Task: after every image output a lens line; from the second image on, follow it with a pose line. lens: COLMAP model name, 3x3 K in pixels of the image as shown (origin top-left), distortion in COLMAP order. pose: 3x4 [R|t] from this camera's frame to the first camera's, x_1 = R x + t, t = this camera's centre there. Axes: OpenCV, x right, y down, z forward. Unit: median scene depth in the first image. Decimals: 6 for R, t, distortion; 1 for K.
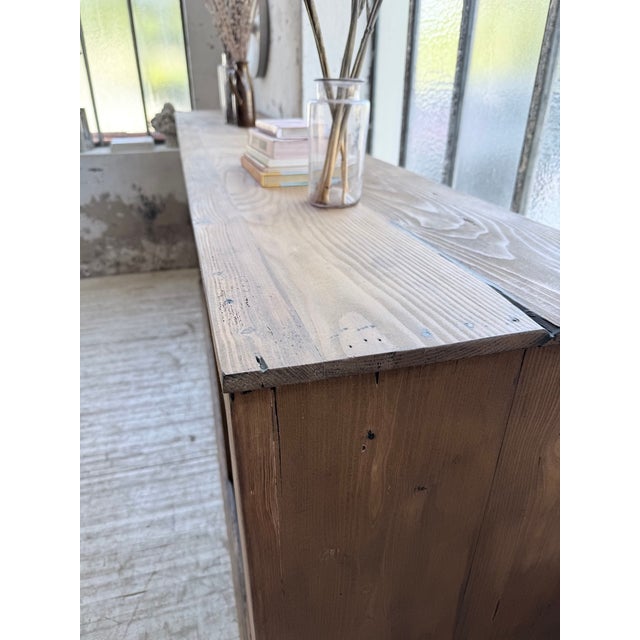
lens RADIAL K [[465.2, 0, 316.9], [0, 465.2, 317.4], [0, 0, 1]] dist [-0.008345, -0.023793]
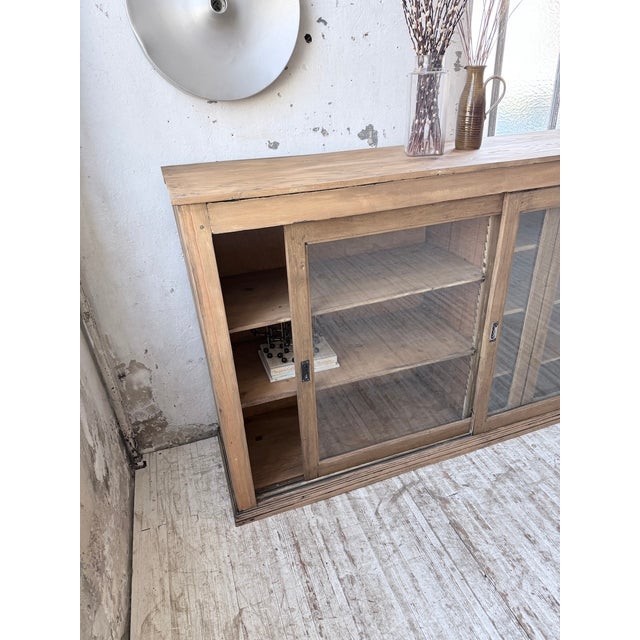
lens RADIAL K [[452.6, 0, 322.8], [0, 452.6, 320.5], [0, 0, 1]] dist [0.040970, -0.062808]
pose [[-0.070564, -0.472393, 0.878559, -1.099117], [0.500467, 0.745114, 0.440838, -0.752318], [-0.862875, 0.470797, 0.183839, 1.378151]]
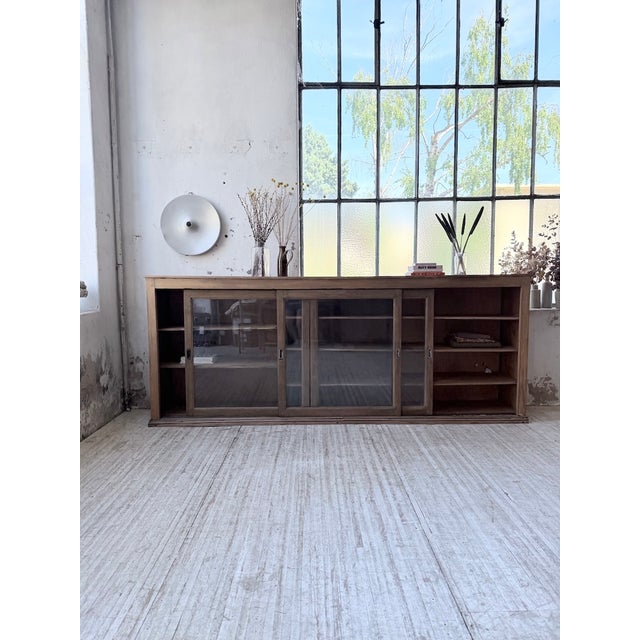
lens RADIAL K [[452.6, 0, 317.0], [0, 452.6, 325.1], [0, 0, 1]] dist [0.040970, -0.062808]
pose [[0.247940, -0.086339, 0.964920, -2.163773], [0.448877, 0.892890, -0.035447, -0.126444], [-0.858507, 0.441919, 0.260139, 0.556170]]
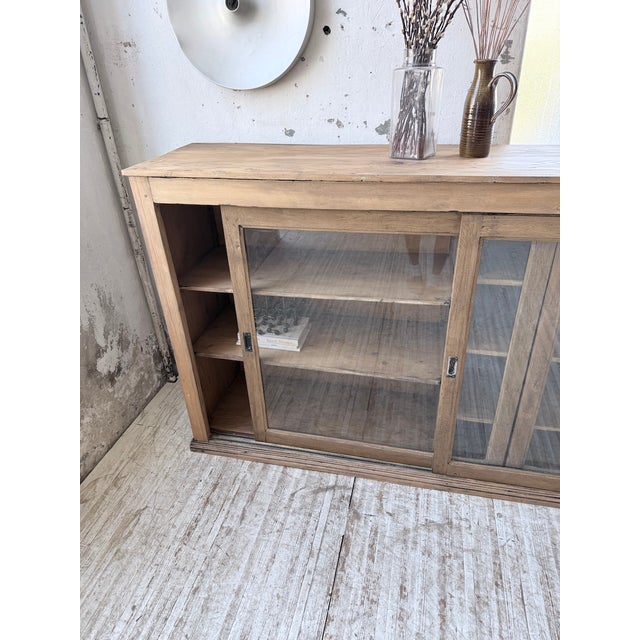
lens RADIAL K [[452.6, 0, 314.5], [0, 452.6, 323.4], [0, 0, 1]] dist [0.040970, -0.062808]
pose [[0.479657, -0.456974, 0.749069, -1.016872], [0.441497, 0.863438, 0.244038, -0.529983], [-0.758294, 0.213657, 0.615907, 0.926307]]
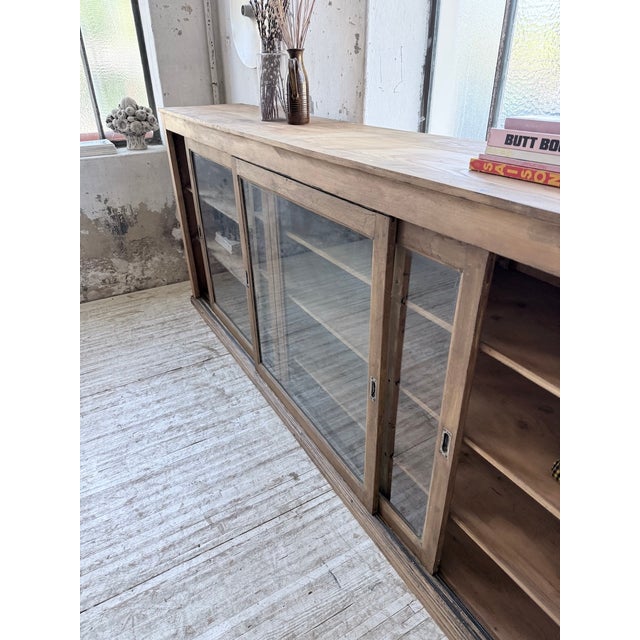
lens RADIAL K [[452.6, 0, 321.7], [0, 452.6, 317.3], [0, 0, 1]] dist [0.040970, -0.062808]
pose [[0.962983, -0.135717, 0.232904, -0.413653], [0.130252, 0.990723, 0.038760, -0.077532], [-0.236004, -0.006989, 0.971727, 0.147453]]
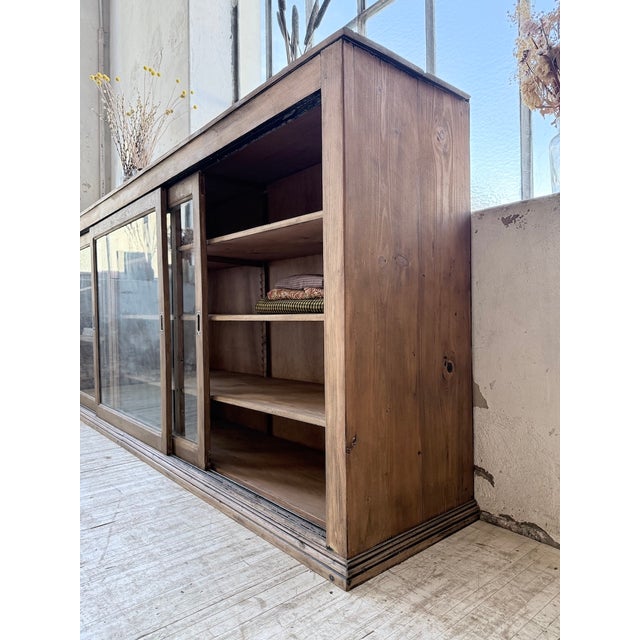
lens RADIAL K [[452.6, 0, 319.4], [0, 452.6, 321.8], [0, 0, 1]] dist [0.040970, -0.062808]
pose [[0.904282, -0.015620, 0.426650, -0.292928], [0.207812, 0.889060, -0.407905, 0.534180], [-0.372946, 0.457524, 0.807207, -0.080743]]
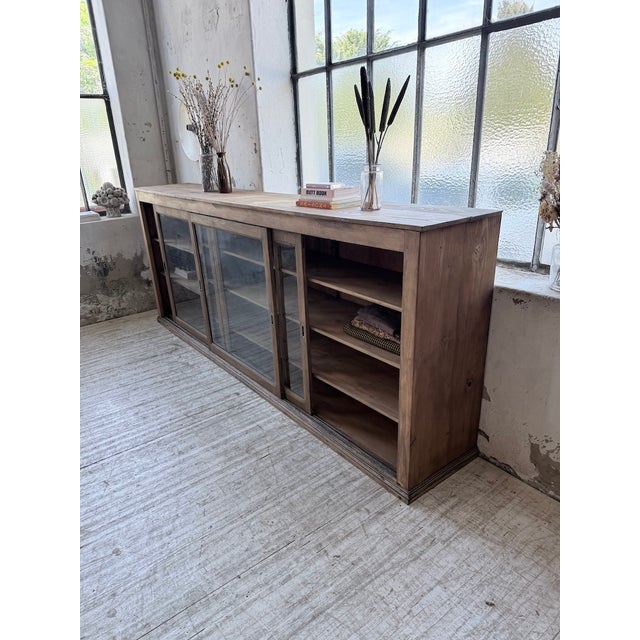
lens RADIAL K [[452.6, 0, 316.6], [0, 452.6, 323.0], [0, 0, 1]] dist [0.040970, -0.062808]
pose [[0.920528, -0.174193, 0.349694, -0.545817], [0.212503, 0.974351, -0.074038, 0.217514], [-0.327828, 0.142465, 0.933934, -0.523440]]
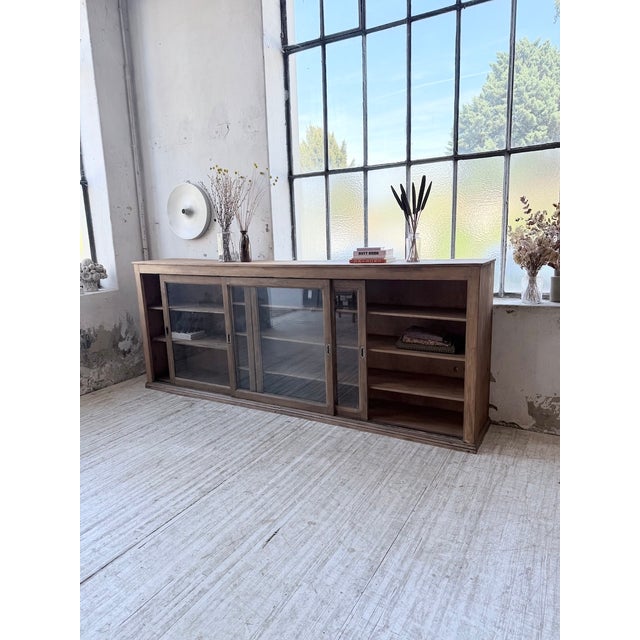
lens RADIAL K [[452.6, 0, 319.6], [0, 452.6, 319.4], [0, 0, 1]] dist [0.040970, -0.062808]
pose [[0.701269, -0.152501, 0.696394, -1.440316], [0.354033, 0.922379, -0.154522, 0.227750], [-0.618774, 0.354909, 0.700827, -0.456968]]
